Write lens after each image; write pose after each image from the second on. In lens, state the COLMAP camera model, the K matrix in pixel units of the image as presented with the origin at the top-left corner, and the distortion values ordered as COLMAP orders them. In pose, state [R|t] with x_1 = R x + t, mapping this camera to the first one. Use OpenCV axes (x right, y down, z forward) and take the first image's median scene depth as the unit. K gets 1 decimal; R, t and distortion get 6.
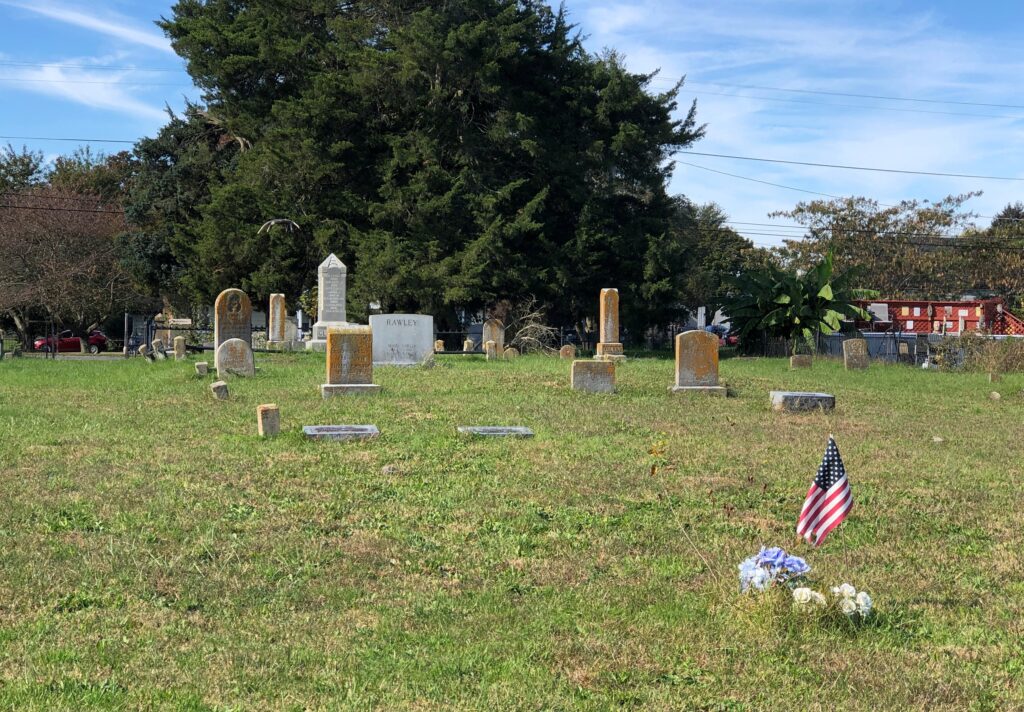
lens RADIAL K [[2097.2, 0, 512.0], [0, 2097.2, 356.0], [0, 0, 1]] dist [0.022927, 0.094622]
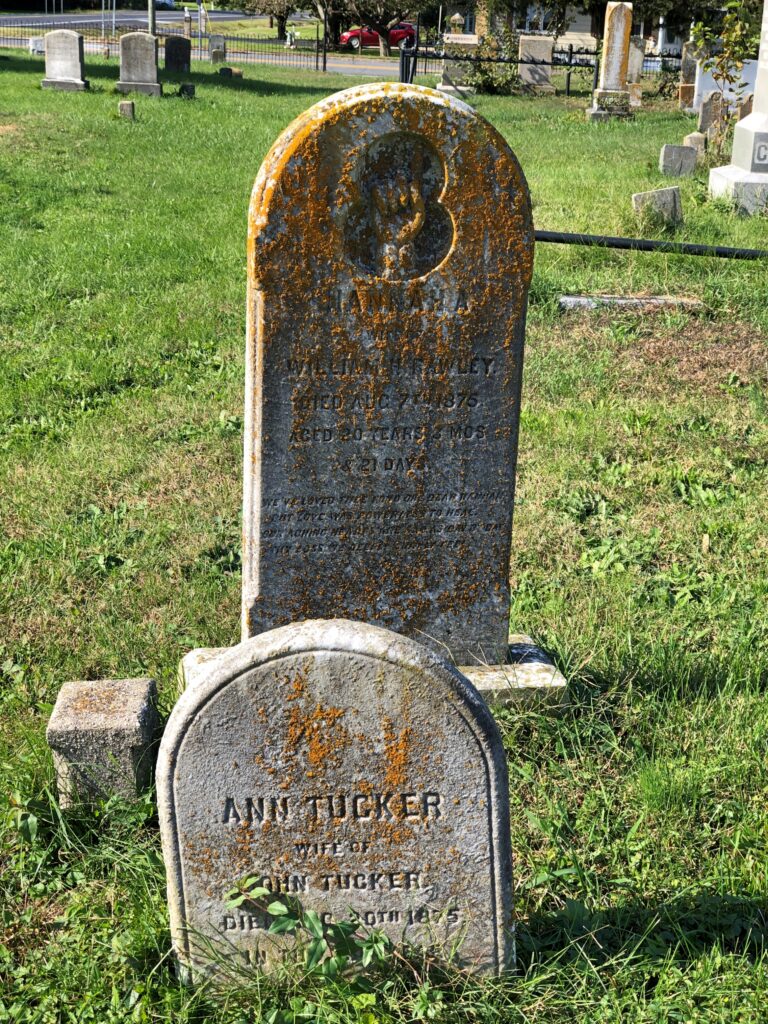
lens RADIAL K [[1712.6, 0, 384.0], [0, 1712.6, 512.0], [0, 0, 1]] dist [0.004649, 0.060585]
pose [[0.972951, 0.092892, -0.211514, -0.109519], [-0.032901, 0.961979, 0.271134, -0.035496], [0.228659, -0.256841, 0.939014, 0.898763]]
